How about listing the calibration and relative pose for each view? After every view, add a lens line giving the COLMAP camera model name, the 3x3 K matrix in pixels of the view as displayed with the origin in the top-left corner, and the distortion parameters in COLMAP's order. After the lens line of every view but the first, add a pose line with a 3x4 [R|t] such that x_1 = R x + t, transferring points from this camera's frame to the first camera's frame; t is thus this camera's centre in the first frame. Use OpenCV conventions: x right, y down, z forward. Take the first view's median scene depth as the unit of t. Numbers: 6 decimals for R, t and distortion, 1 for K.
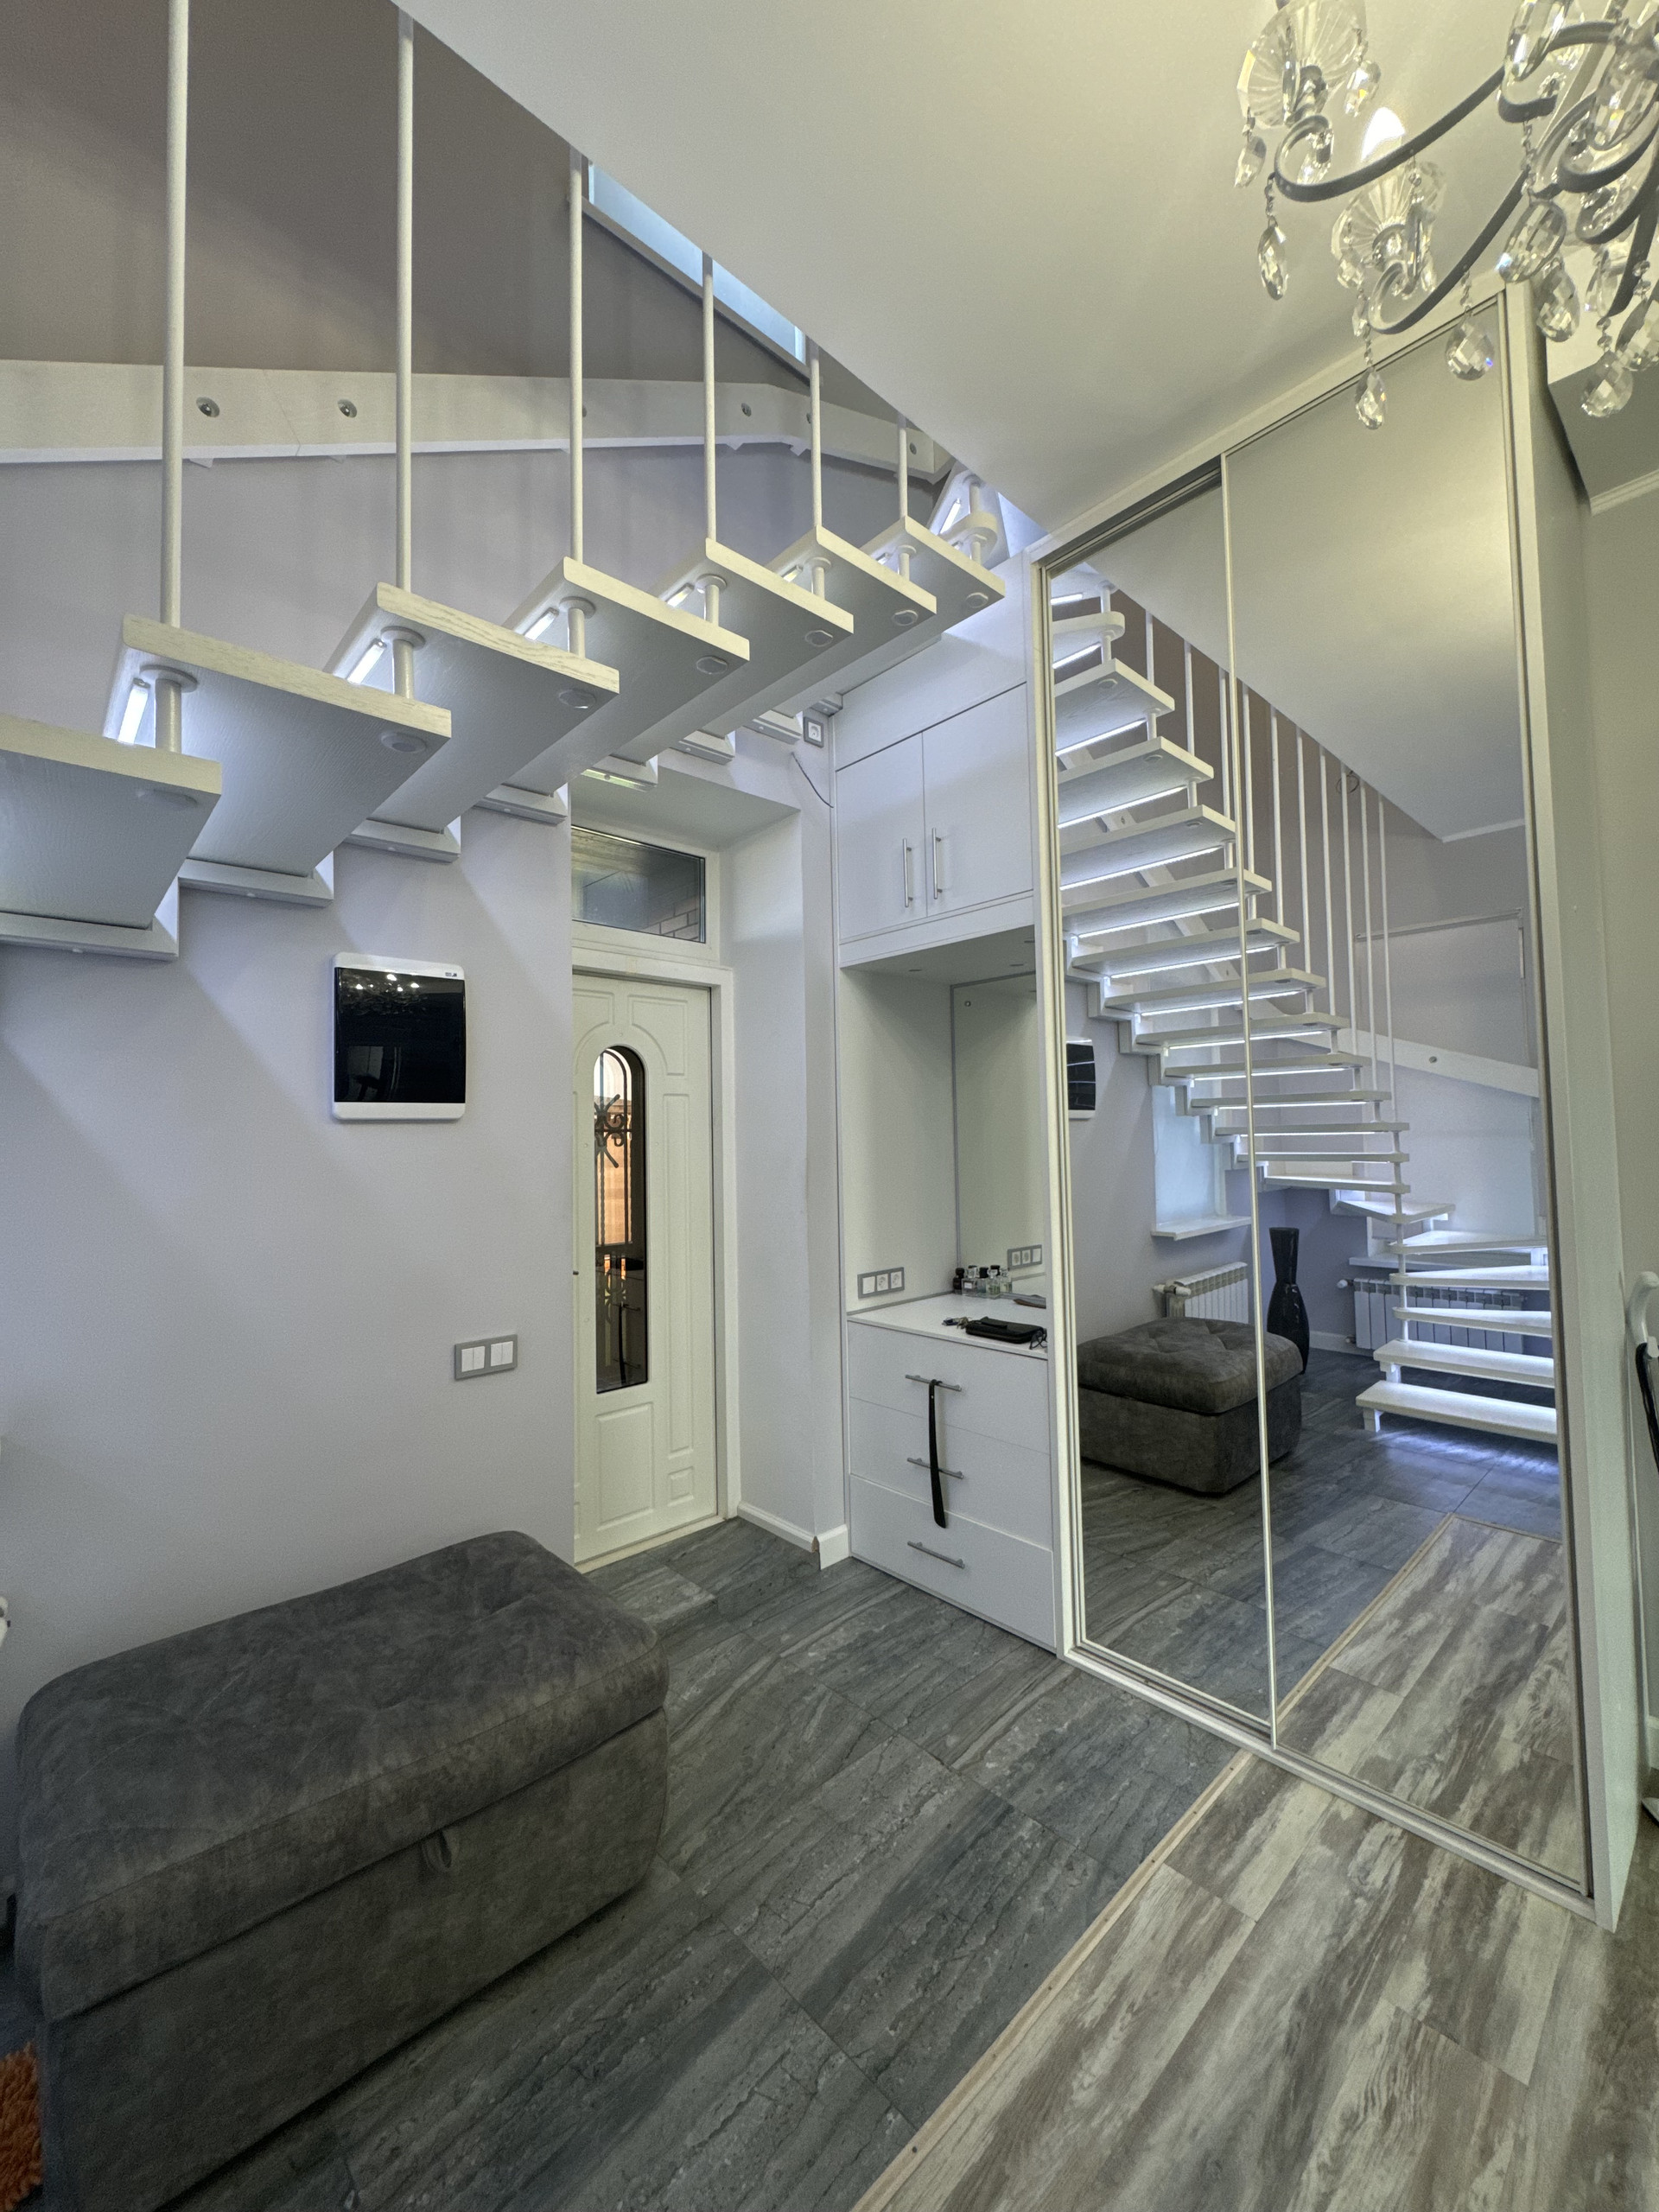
lens RADIAL K [[886.2, 0, 823.4], [0, 886.2, 1103.6], [0, 0, 1]] dist [-0.000771, 0.000653]
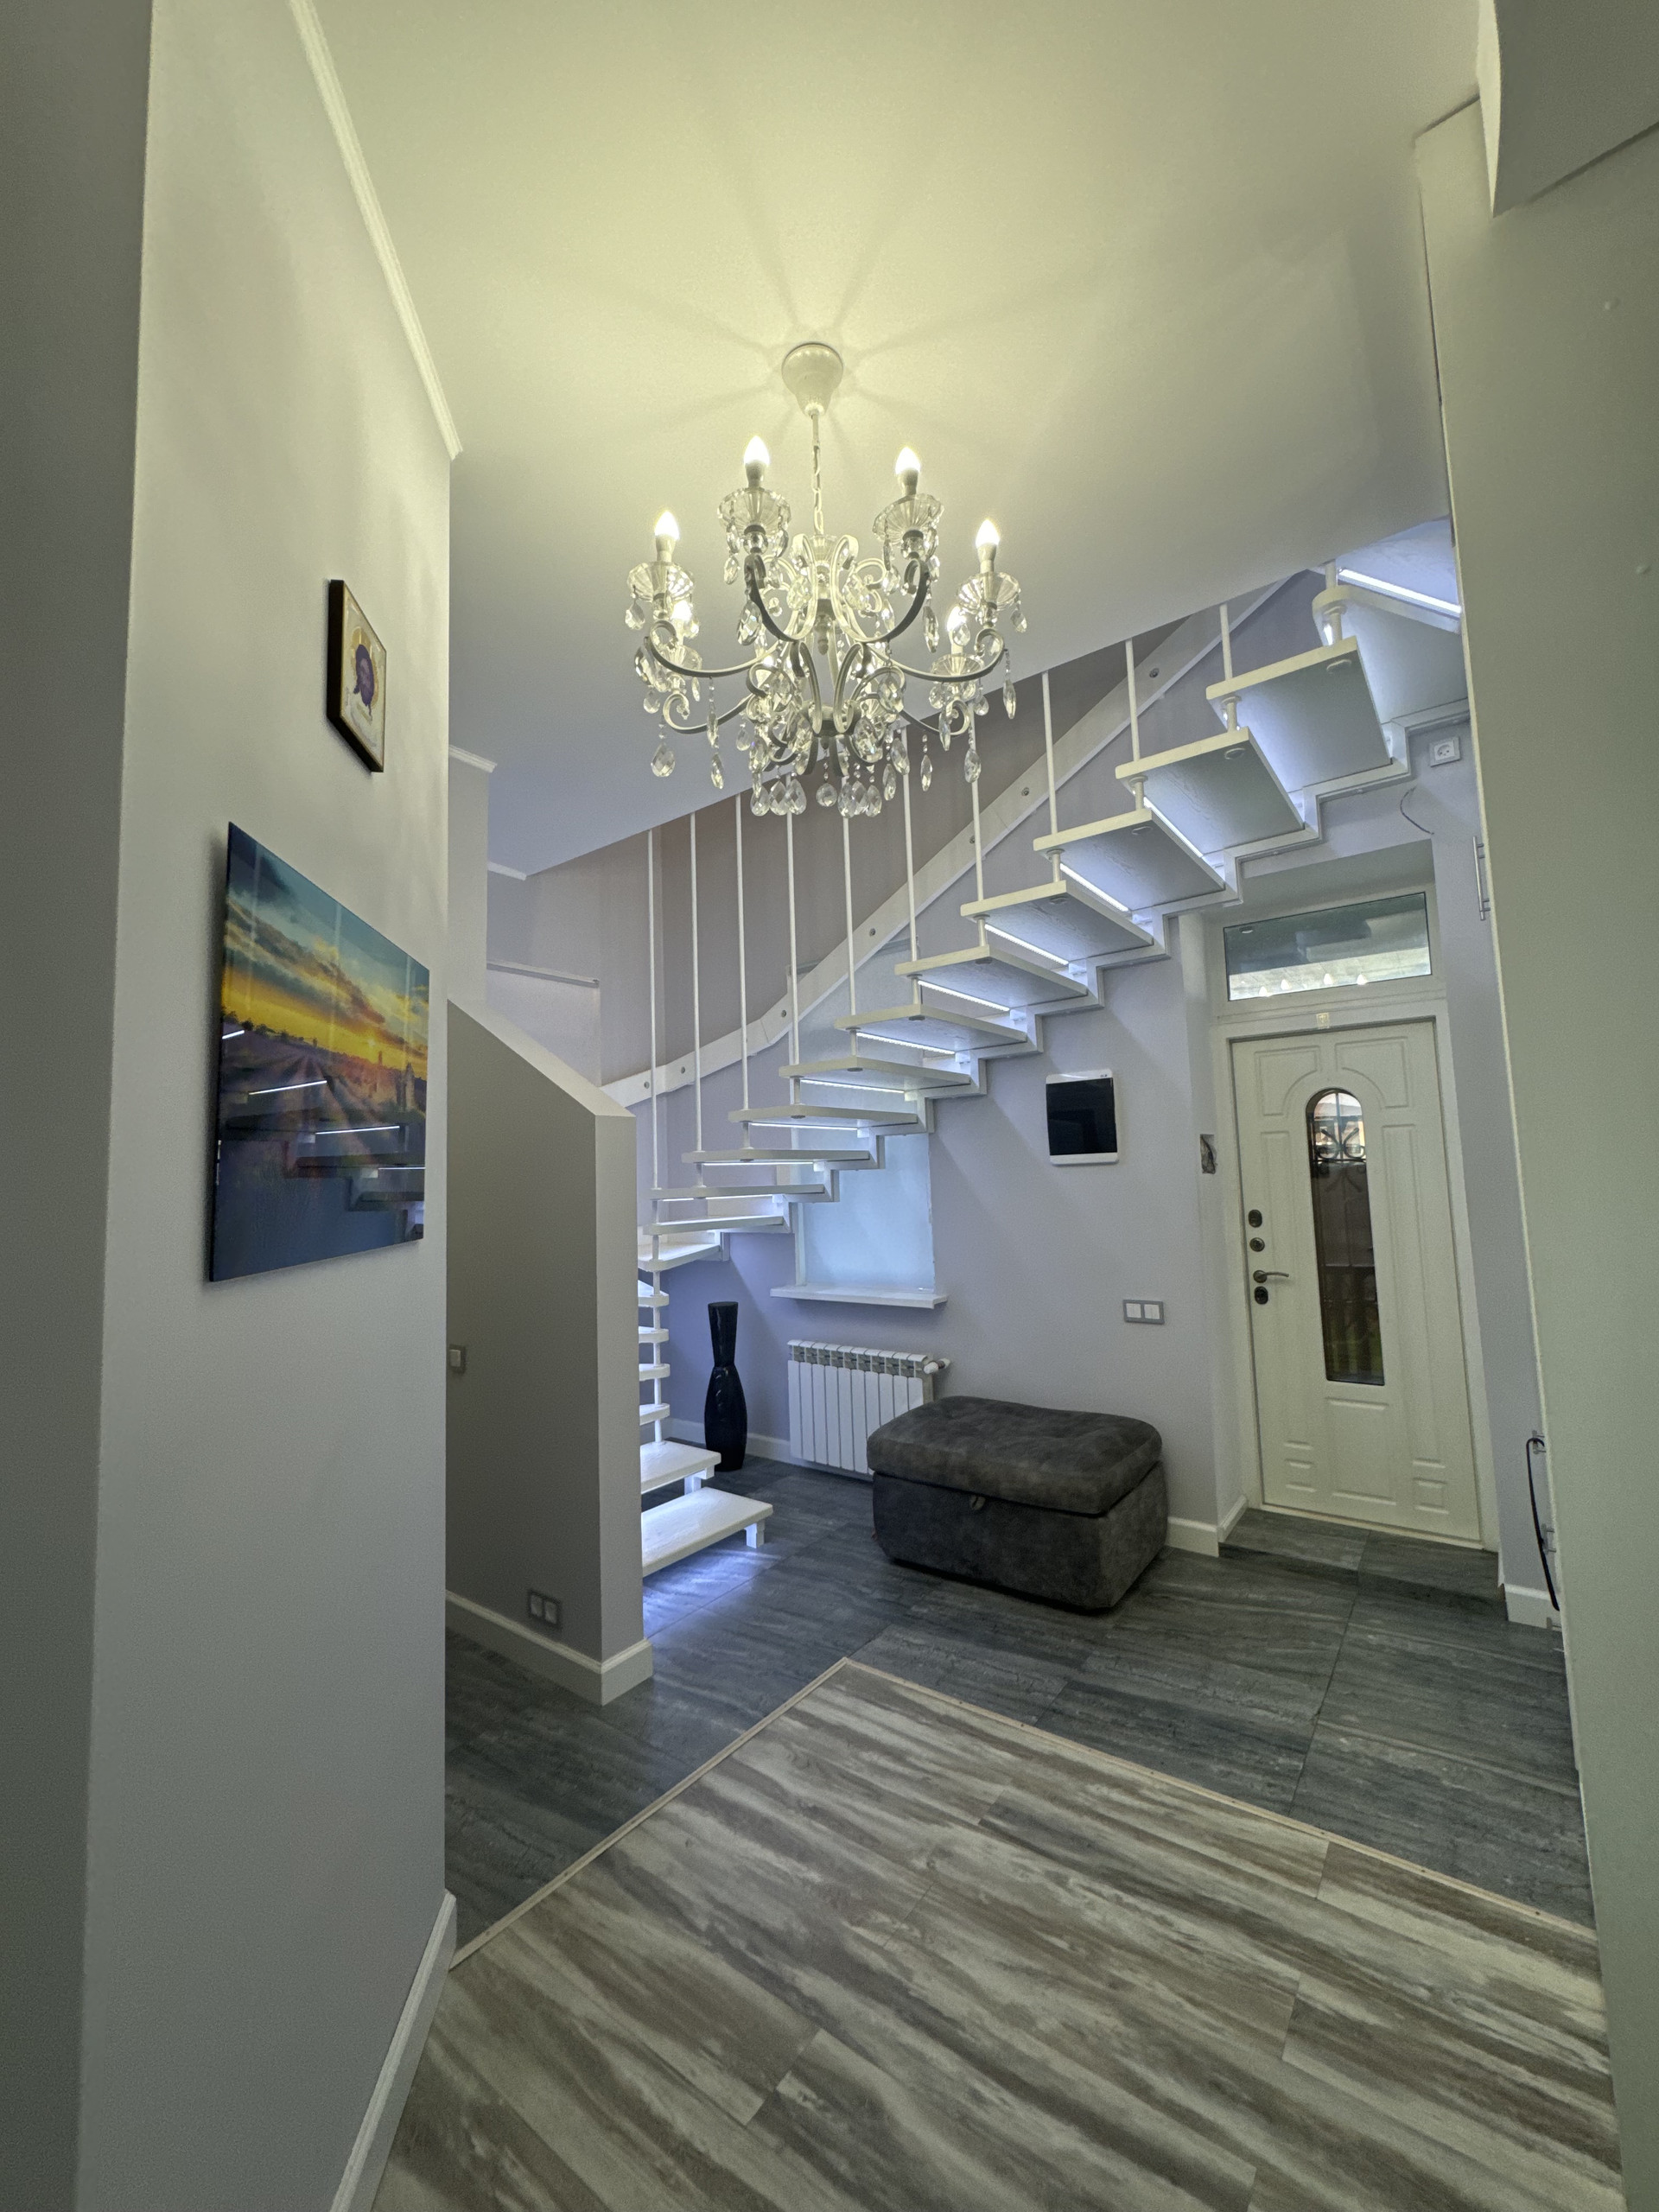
lens RADIAL K [[886.2, 0, 835.2], [0, 886.2, 1105.7], [0, 0, 1]] dist [-0.000771, 0.000653]
pose [[0.176991, -0.071170, -0.981636, 1.493184], [0.069259, 0.995810, -0.059710, -0.032490], [0.981773, -0.057419, 0.181178, 0.262152]]
